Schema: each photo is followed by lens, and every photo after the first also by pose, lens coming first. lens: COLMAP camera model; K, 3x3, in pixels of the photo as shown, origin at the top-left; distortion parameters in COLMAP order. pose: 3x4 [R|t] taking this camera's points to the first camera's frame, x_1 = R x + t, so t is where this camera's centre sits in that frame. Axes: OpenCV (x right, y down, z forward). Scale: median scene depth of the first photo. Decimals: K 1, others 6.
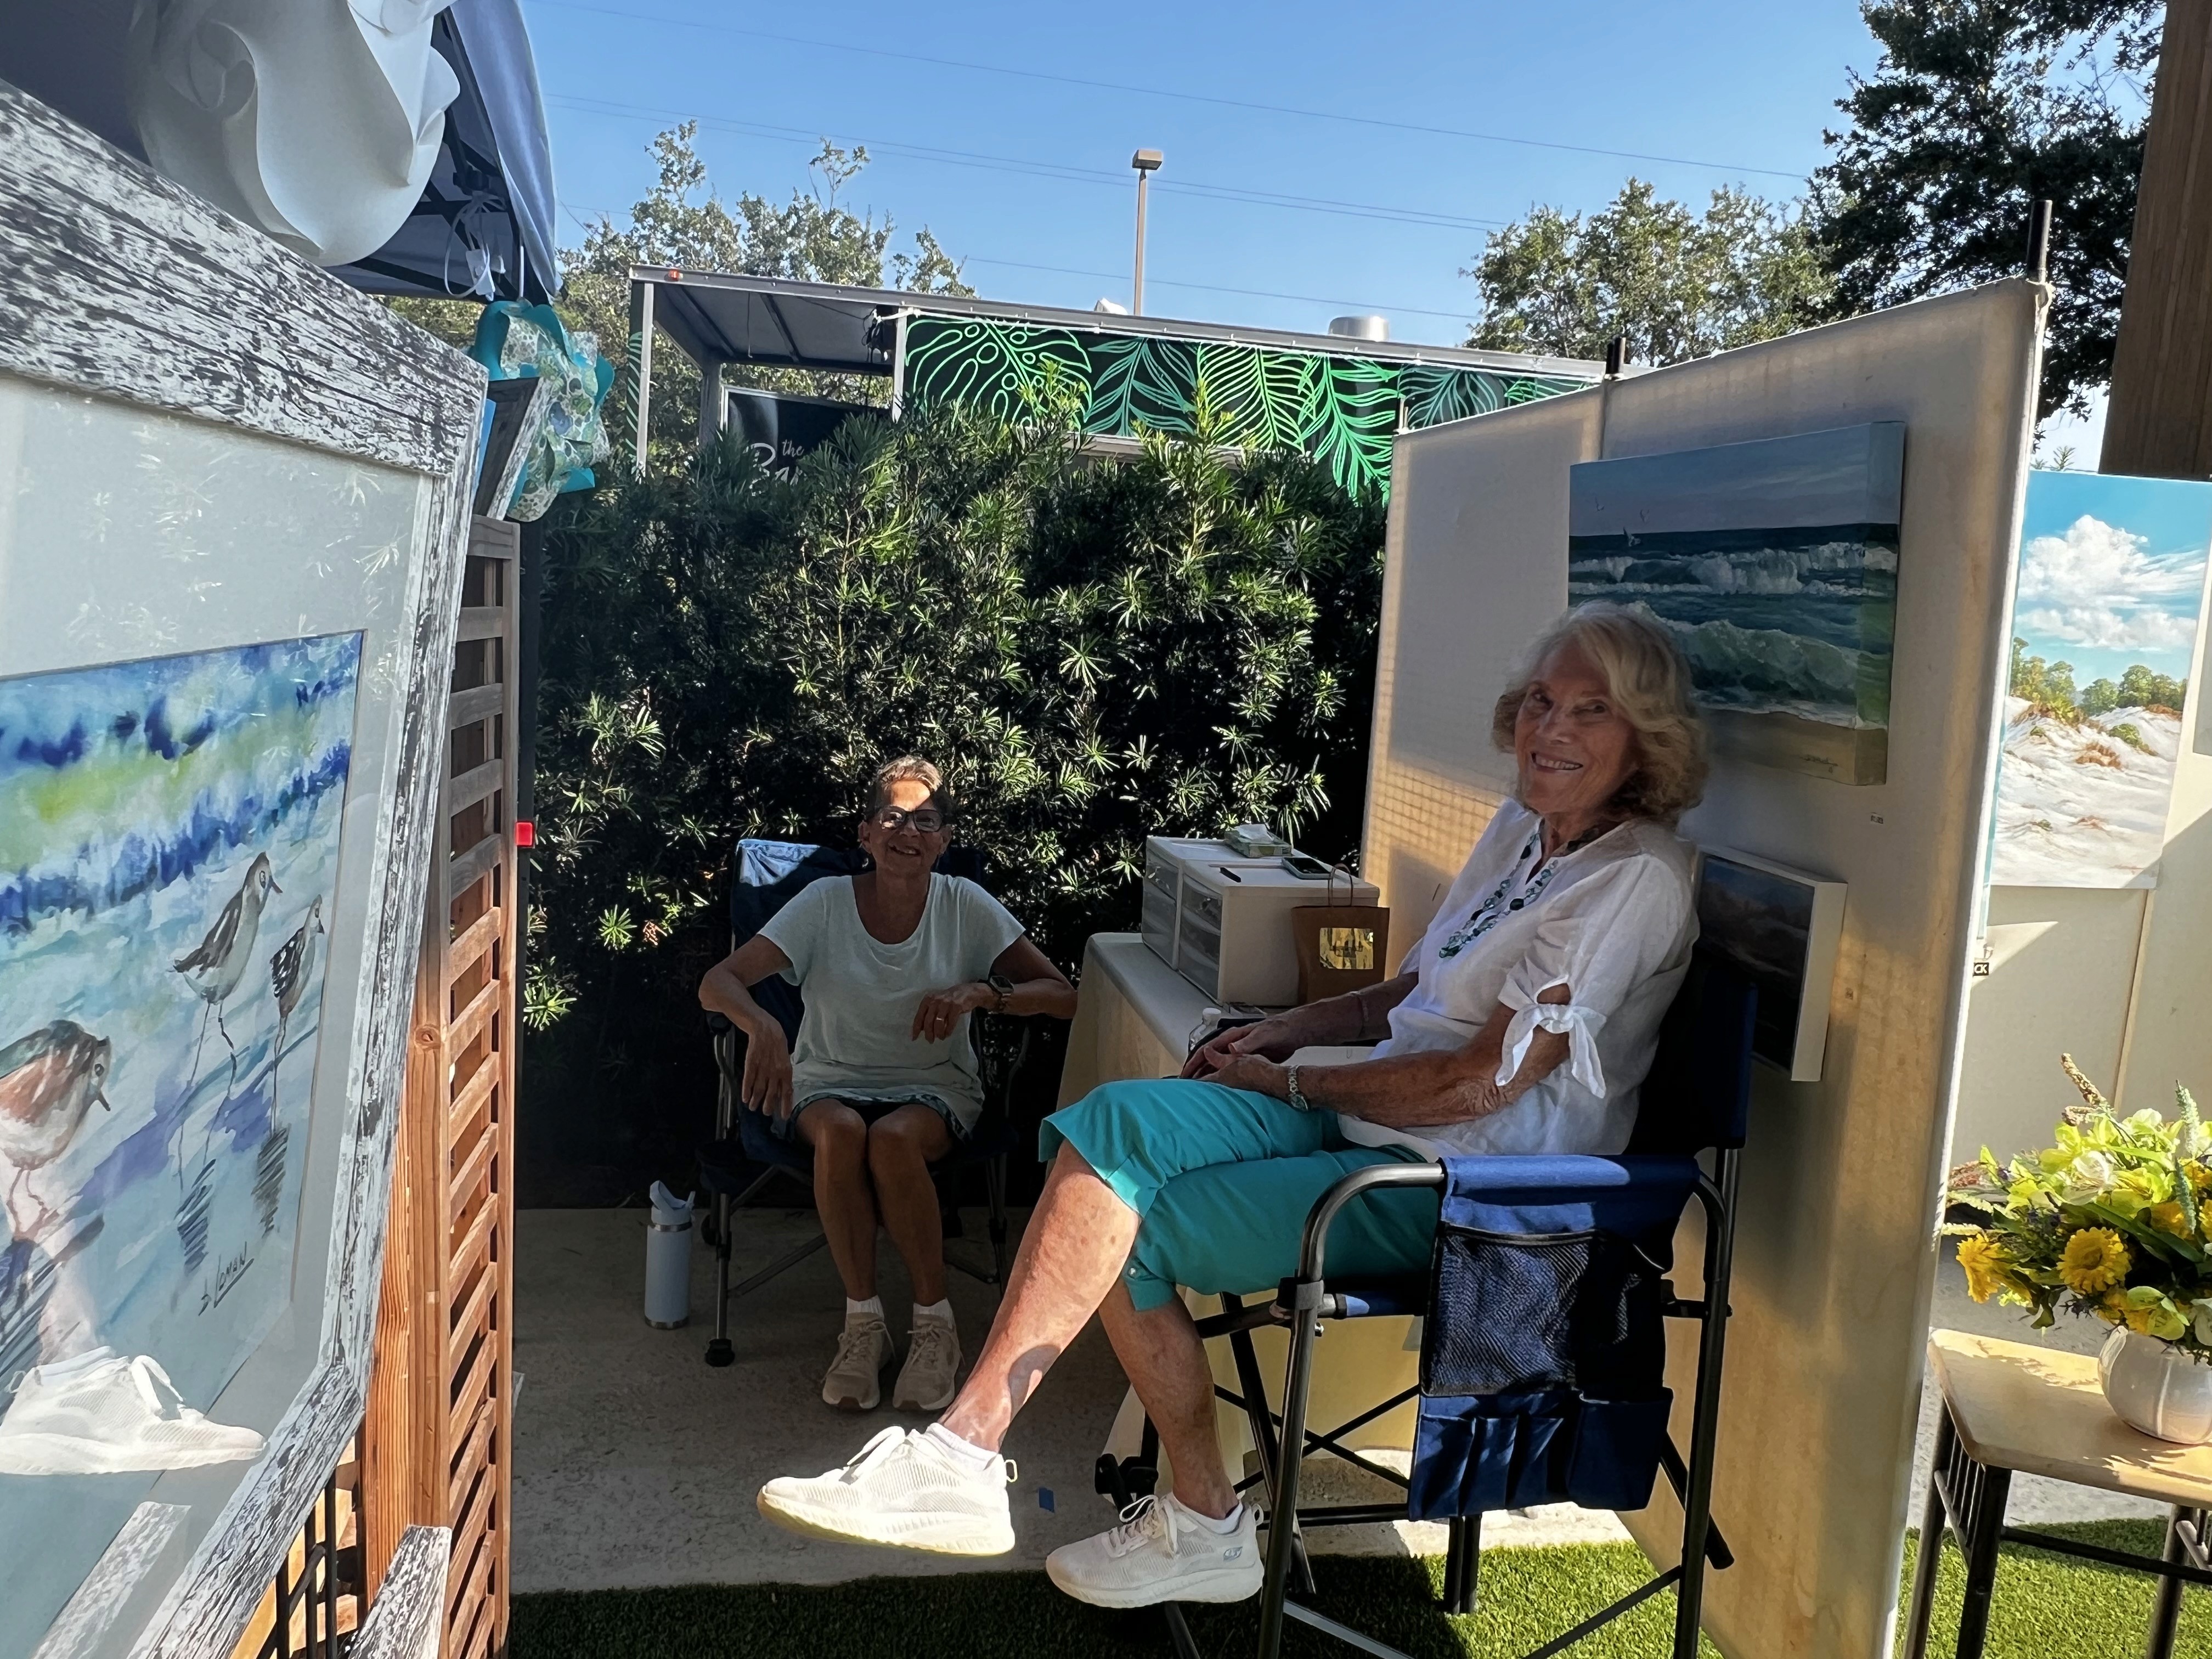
lens RADIAL K [[1620.3, 0, 1106.0], [0, 1620.3, 829.5], [0, 0, 1]] dist [-0.000832, -0.006986]
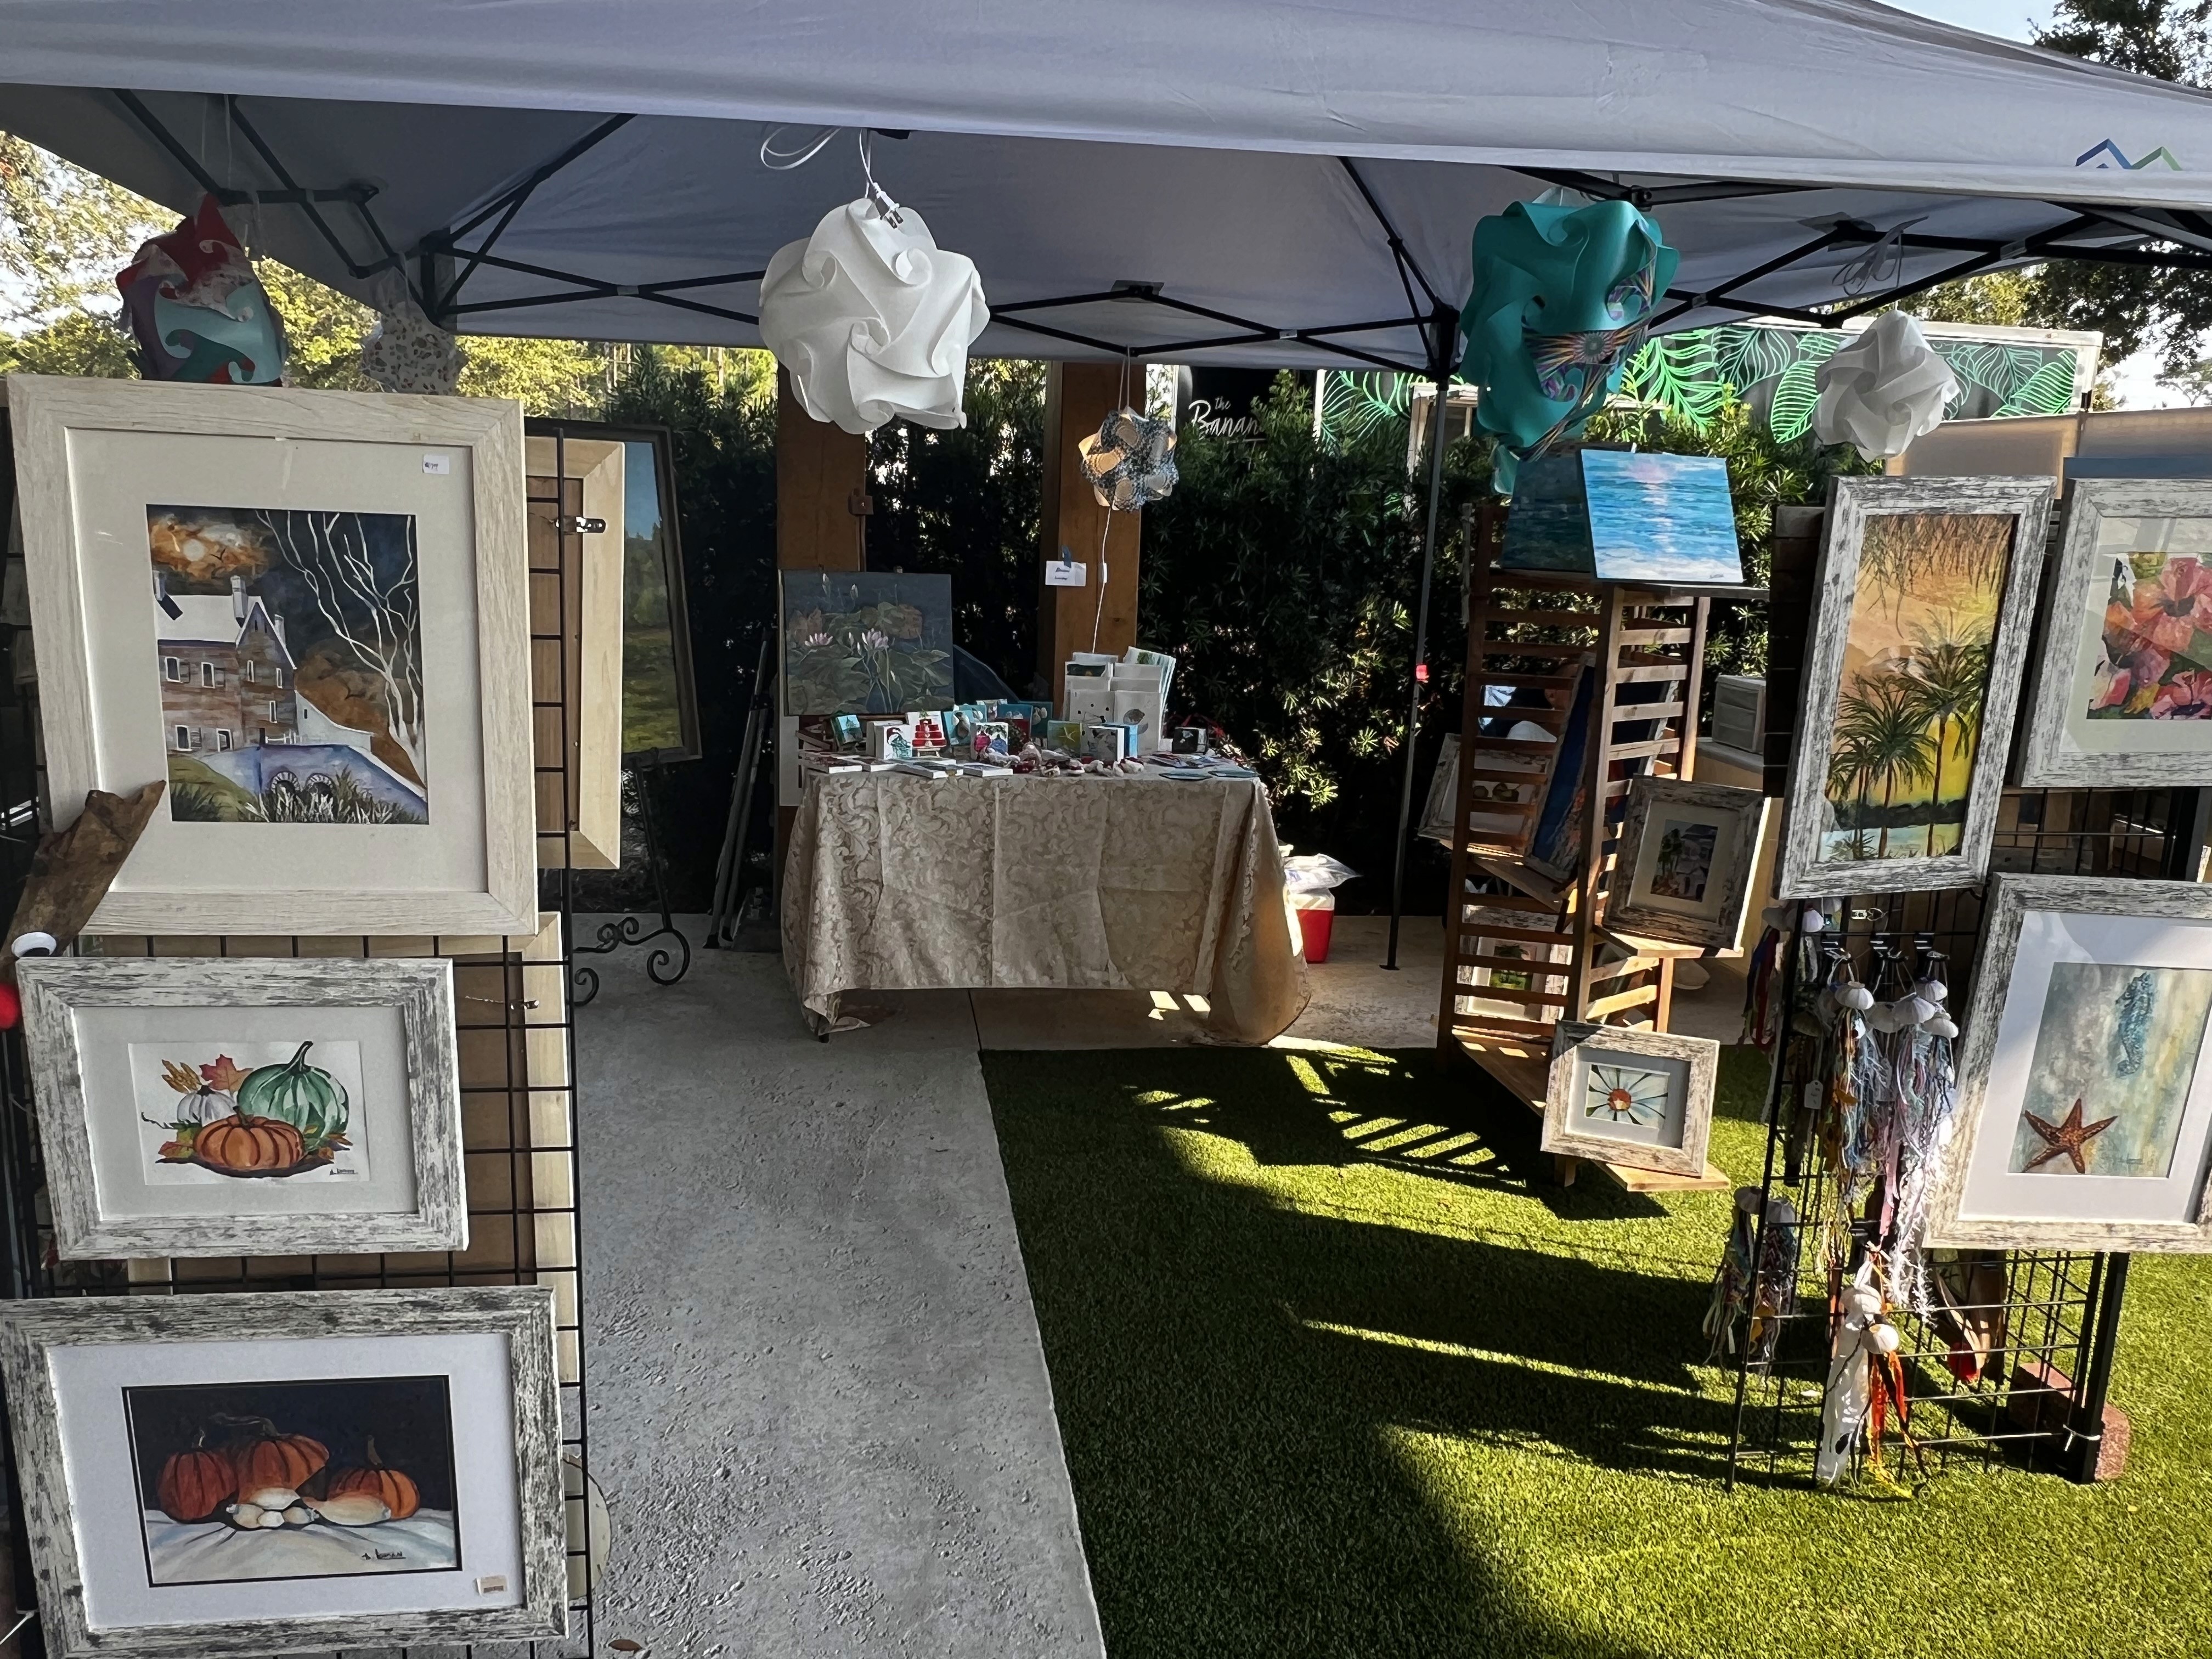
lens RADIAL K [[1608.0, 0, 1106.0], [0, 1608.0, 829.5], [0, 0, 1]] dist [0.014485, -0.003268]
pose [[0.999160, -0.020491, -0.035489, -0.495142], [0.022728, 0.997702, 0.063826, 0.039301], [0.034100, -0.064579, 0.997330, -0.607893]]
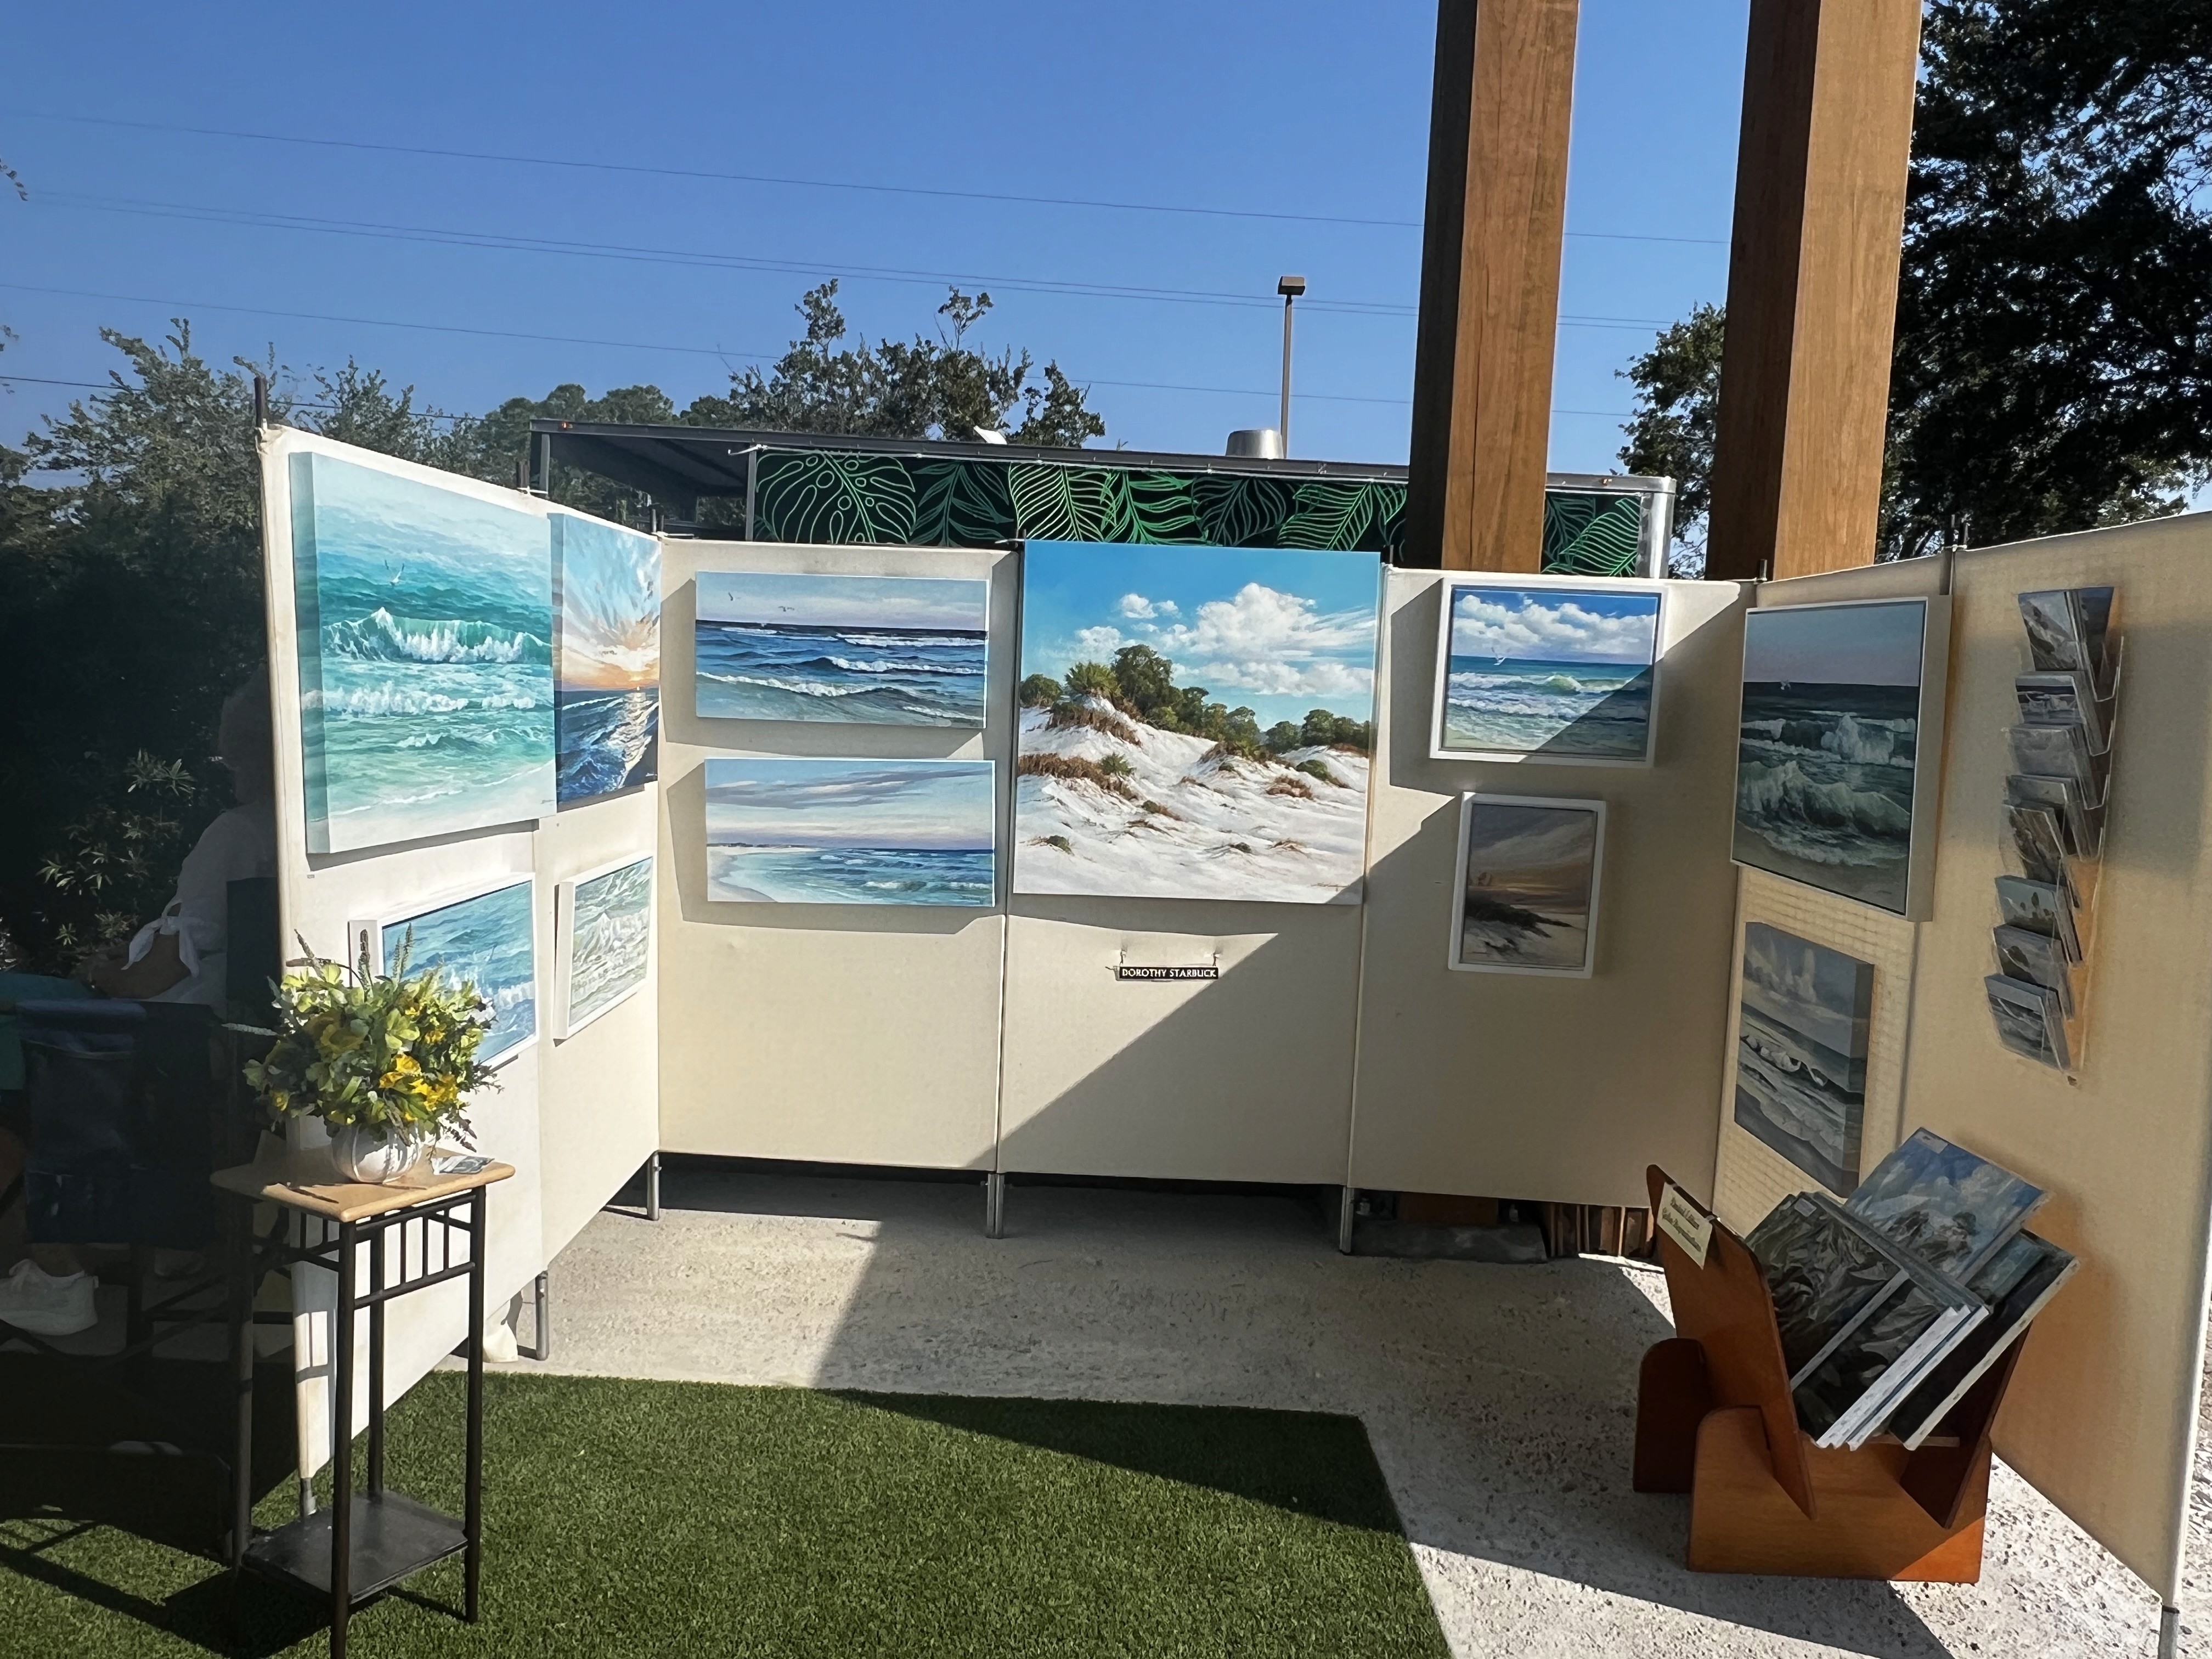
lens RADIAL K [[1608.0, 0, 1106.0], [0, 1608.0, 829.5], [0, 0, 1]] dist [0.014485, -0.003268]
pose [[0.984252, -0.003452, -0.176739, 0.589649], [-0.008564, 0.997704, -0.067179, 0.053932], [0.176565, 0.067635, 0.981962, -0.131932]]
